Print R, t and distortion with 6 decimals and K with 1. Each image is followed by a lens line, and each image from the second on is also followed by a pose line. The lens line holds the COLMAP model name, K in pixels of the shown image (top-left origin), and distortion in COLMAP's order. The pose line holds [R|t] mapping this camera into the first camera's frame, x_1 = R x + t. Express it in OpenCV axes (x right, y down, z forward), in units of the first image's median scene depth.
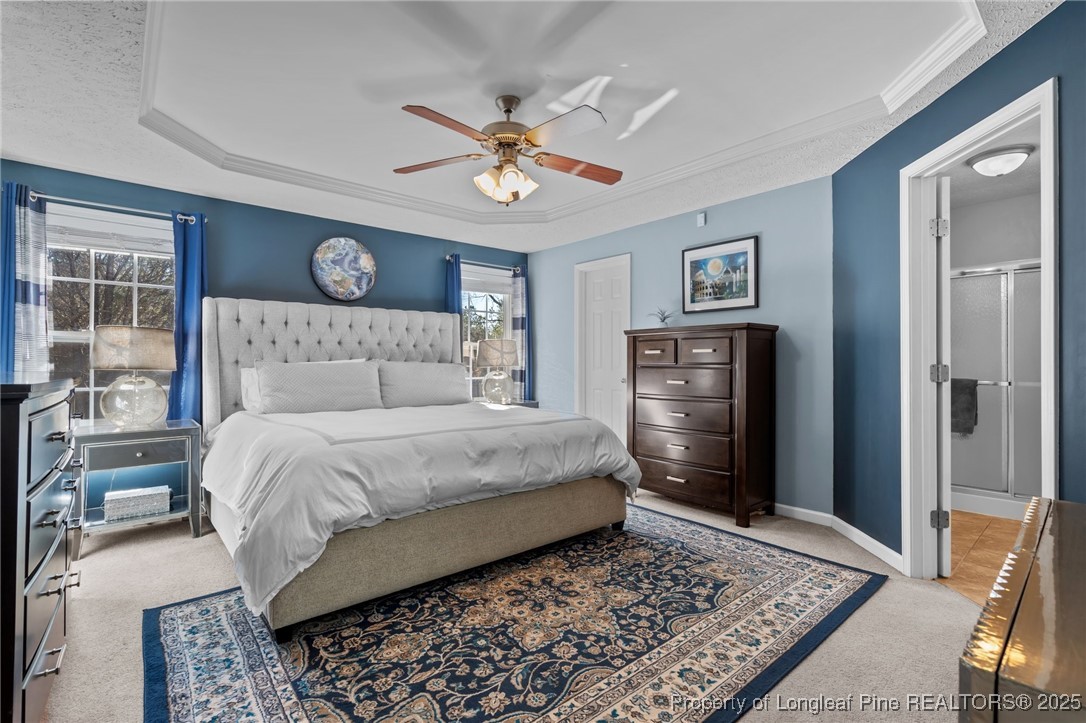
lens RADIAL K [[502.6, 0, 541.4], [0, 502.6, 358.1], [0, 0, 1]] dist [-0.000769, -0.000566]
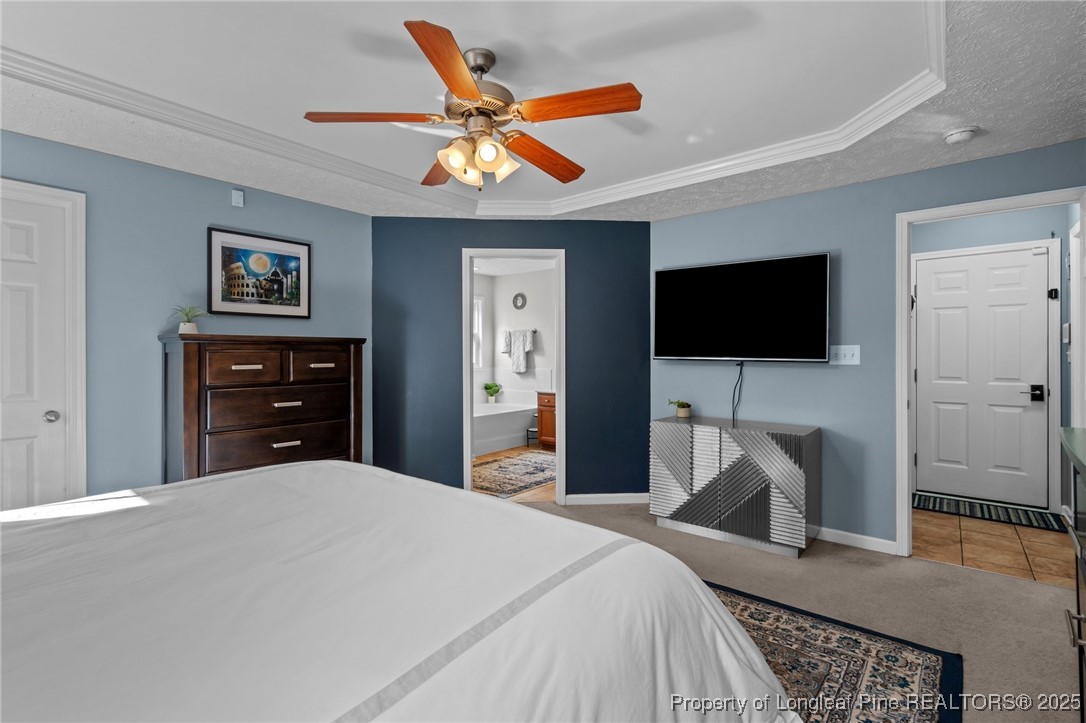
lens RADIAL K [[502.6, 0, 541.4], [0, 502.6, 358.1], [0, 0, 1]] dist [-0.000769, -0.000566]
pose [[-0.156485, -0.006284, 0.987660, -0.571144], [-0.007234, 0.999960, 0.005216, -0.032381], [-0.987654, -0.006328, -0.156525, 0.684269]]
